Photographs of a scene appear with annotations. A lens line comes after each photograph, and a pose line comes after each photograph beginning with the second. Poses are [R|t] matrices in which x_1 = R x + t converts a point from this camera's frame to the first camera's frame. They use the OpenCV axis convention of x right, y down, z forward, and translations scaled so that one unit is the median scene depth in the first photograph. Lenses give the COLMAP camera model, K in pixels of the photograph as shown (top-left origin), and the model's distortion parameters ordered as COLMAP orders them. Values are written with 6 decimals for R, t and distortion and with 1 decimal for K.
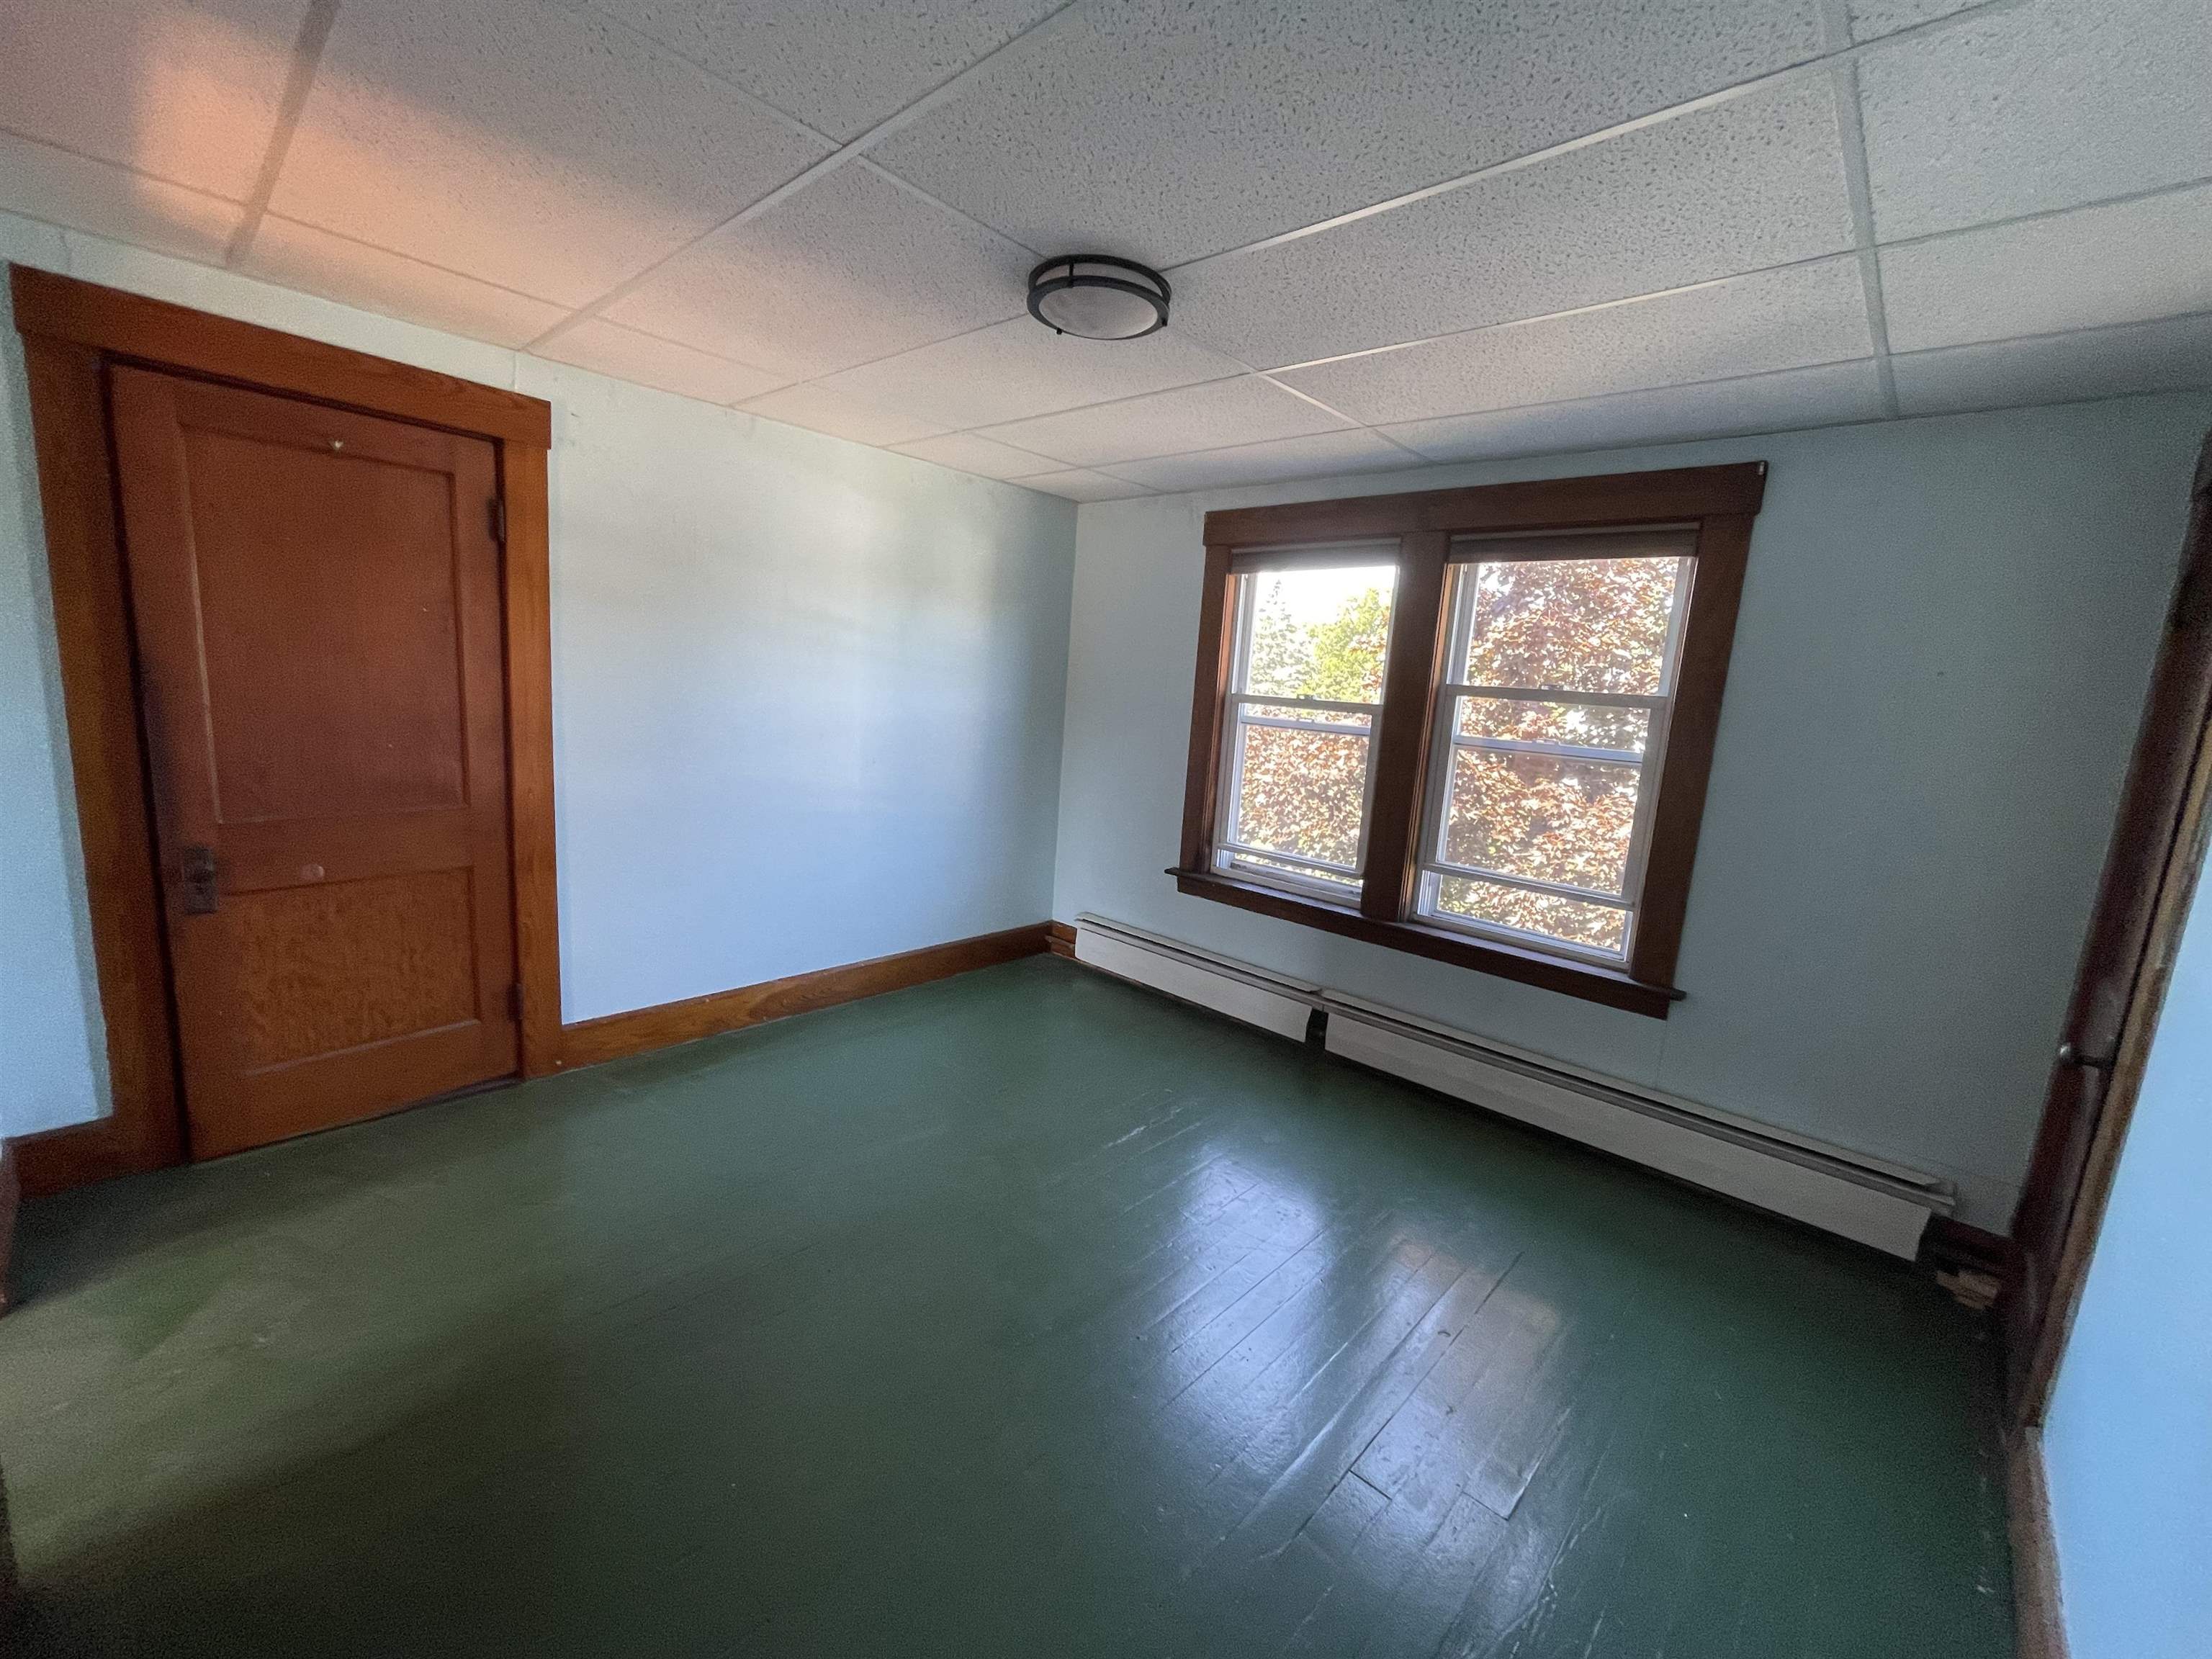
lens RADIAL K [[898.2, 0, 1099.9], [0, 898.2, 821.4], [0, 0, 1]] dist [-0.001056, 0.000085]
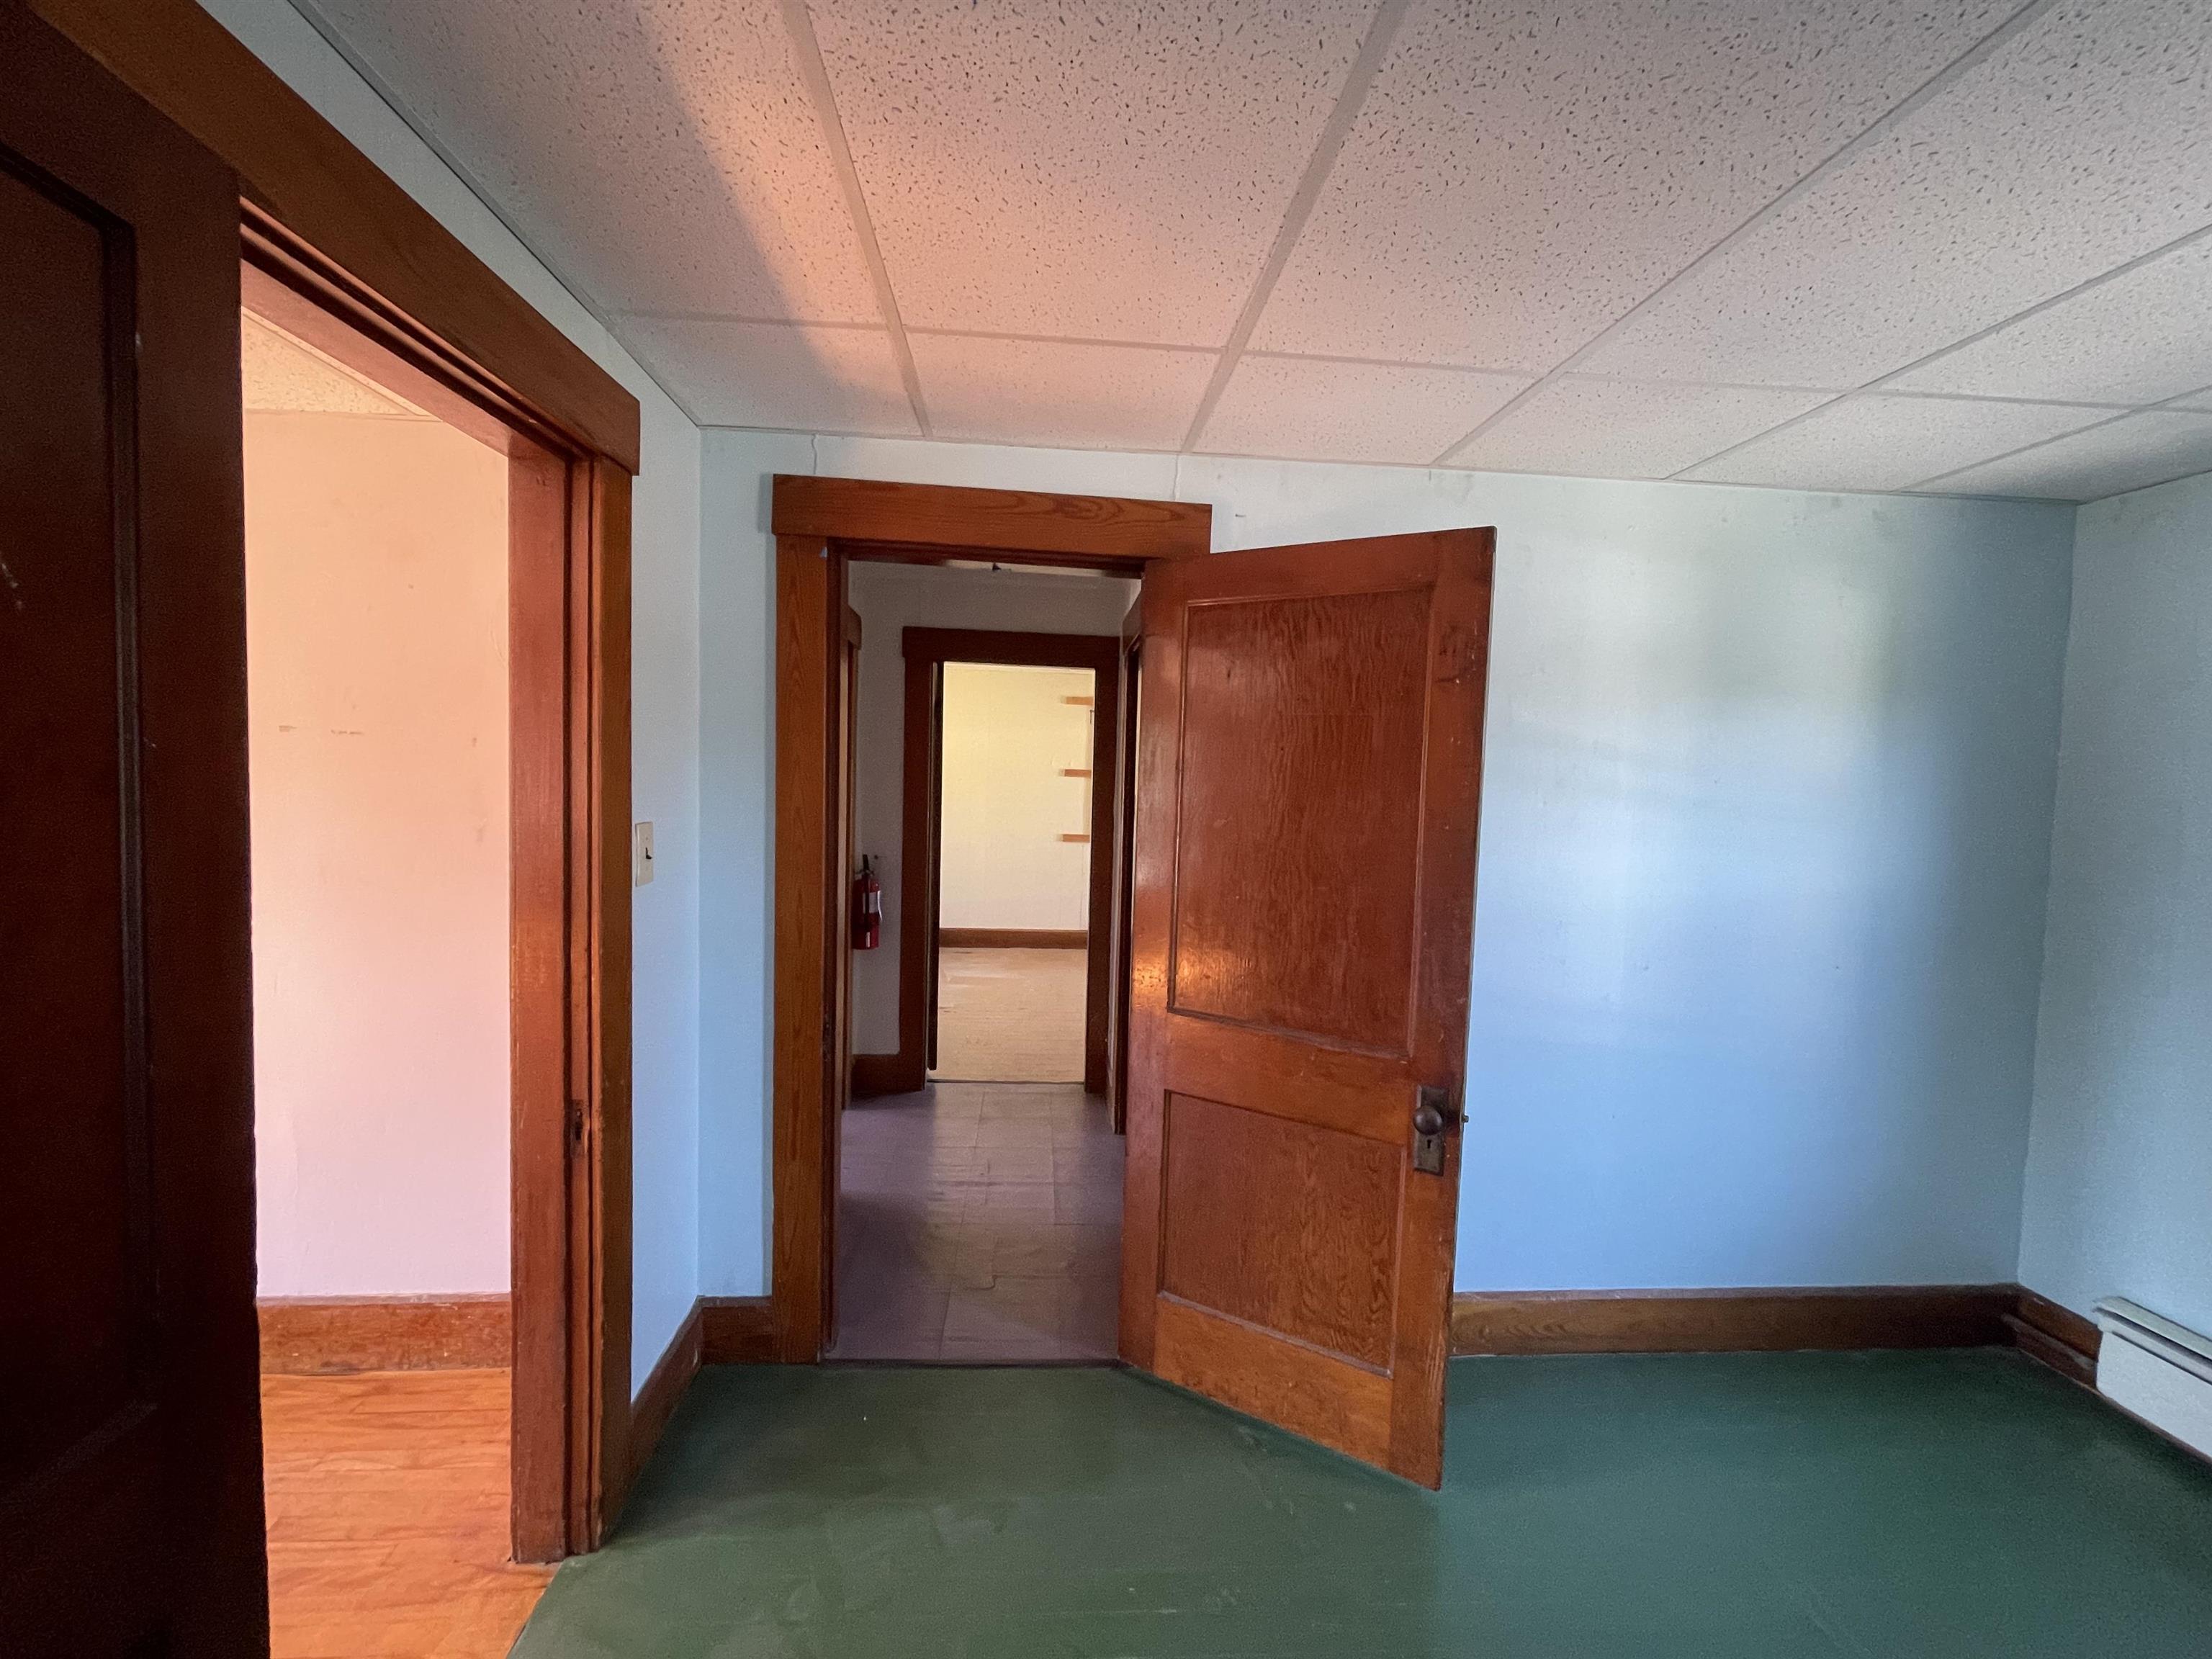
lens RADIAL K [[898.2, 0, 1099.9], [0, 898.2, 821.4], [0, 0, 1]] dist [-0.001056, 0.000085]
pose [[0.727580, -0.015681, -0.685844, -0.103551], [-0.088123, 0.989320, -0.116106, -0.062511], [0.680339, 0.144915, 0.718427, 0.292241]]
